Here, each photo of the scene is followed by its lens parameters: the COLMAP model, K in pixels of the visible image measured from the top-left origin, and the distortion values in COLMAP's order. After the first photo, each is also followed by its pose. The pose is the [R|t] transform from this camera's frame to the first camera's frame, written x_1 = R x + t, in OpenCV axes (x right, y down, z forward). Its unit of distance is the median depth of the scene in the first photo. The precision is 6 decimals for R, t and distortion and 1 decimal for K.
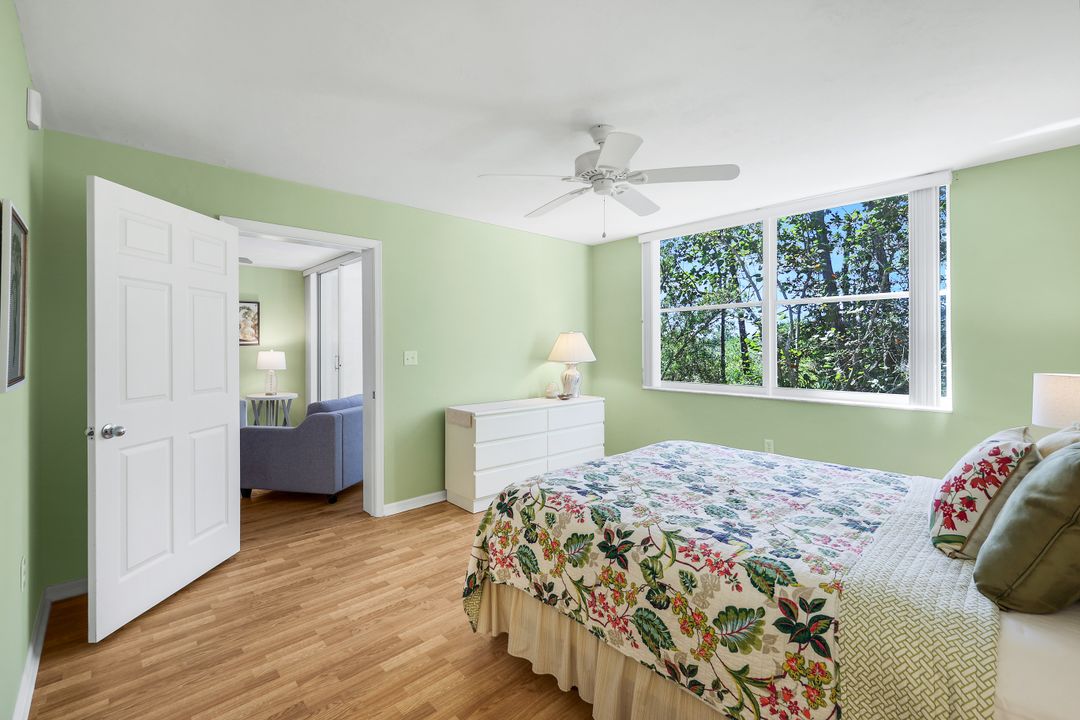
lens RADIAL K [[475.8, 0, 543.2], [0, 475.8, 352.1], [0, 0, 1]] dist [0.000688, 0.000494]
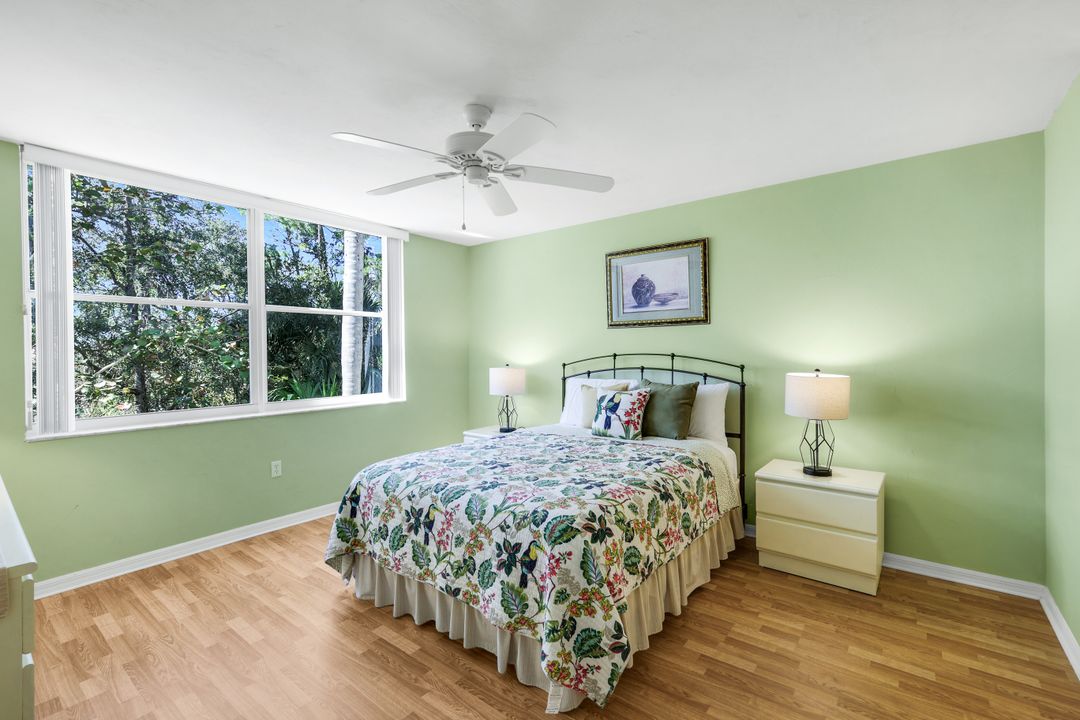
lens RADIAL K [[475.8, 0, 543.2], [0, 475.8, 352.1], [0, 0, 1]] dist [0.000688, 0.000494]
pose [[-0.152521, -0.002512, 0.988297, -0.927800], [0.023148, 0.999713, 0.006113, -0.024057], [-0.988029, 0.023810, -0.152420, 1.204205]]
